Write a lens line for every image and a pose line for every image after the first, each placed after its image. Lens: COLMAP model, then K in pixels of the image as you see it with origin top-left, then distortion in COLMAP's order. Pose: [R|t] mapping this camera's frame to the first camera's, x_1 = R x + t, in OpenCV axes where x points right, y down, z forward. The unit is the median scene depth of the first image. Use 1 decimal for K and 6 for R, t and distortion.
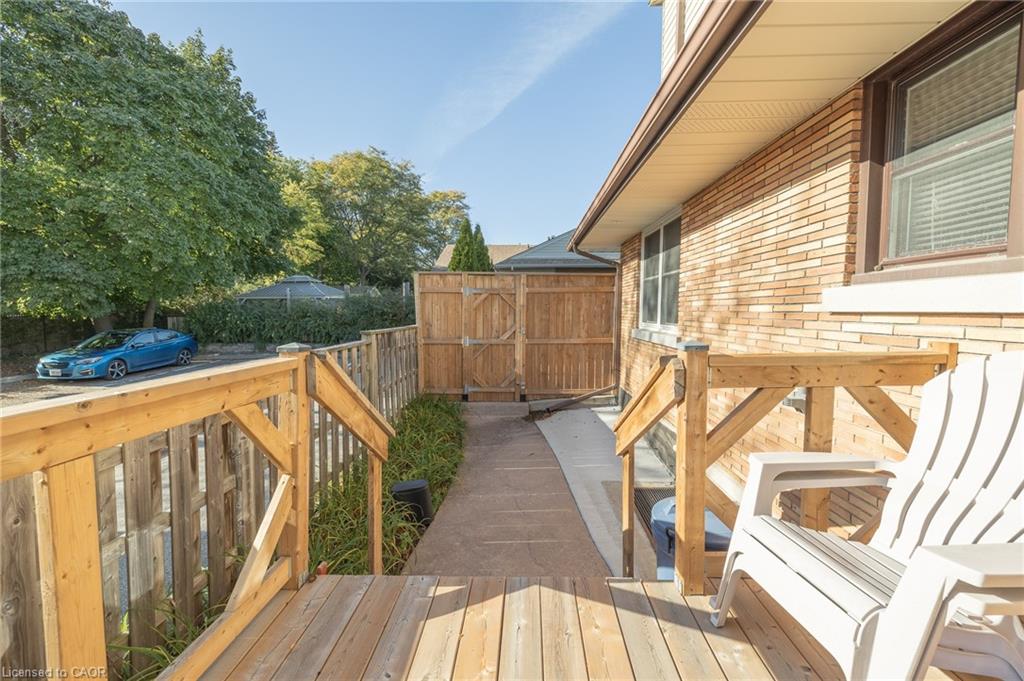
lens RADIAL K [[436.5, 0, 512.8], [0, 436.5, 337.8], [0, 0, 1]] dist [0.000488, 0.000122]
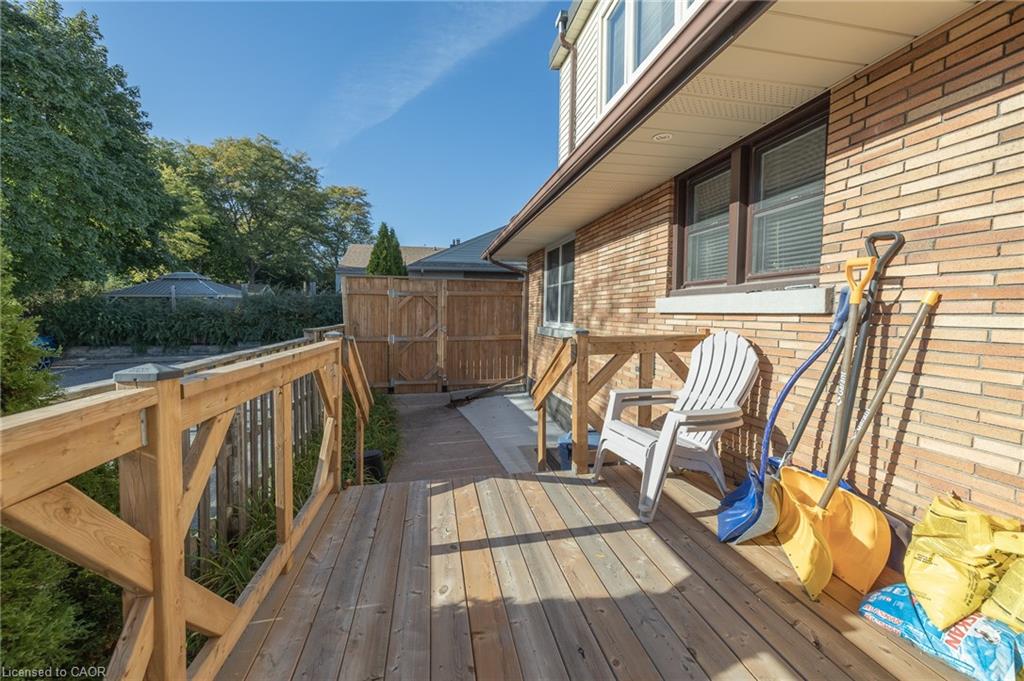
lens RADIAL K [[436.5, 0, 515.4], [0, 436.5, 336.5], [0, 0, 1]] dist [0.000488, 0.000122]
pose [[0.974188, -0.007417, 0.225616, -0.052895], [0.008711, 0.999951, -0.004739, 0.010056], [-0.225570, 0.006582, 0.974205, -0.144530]]
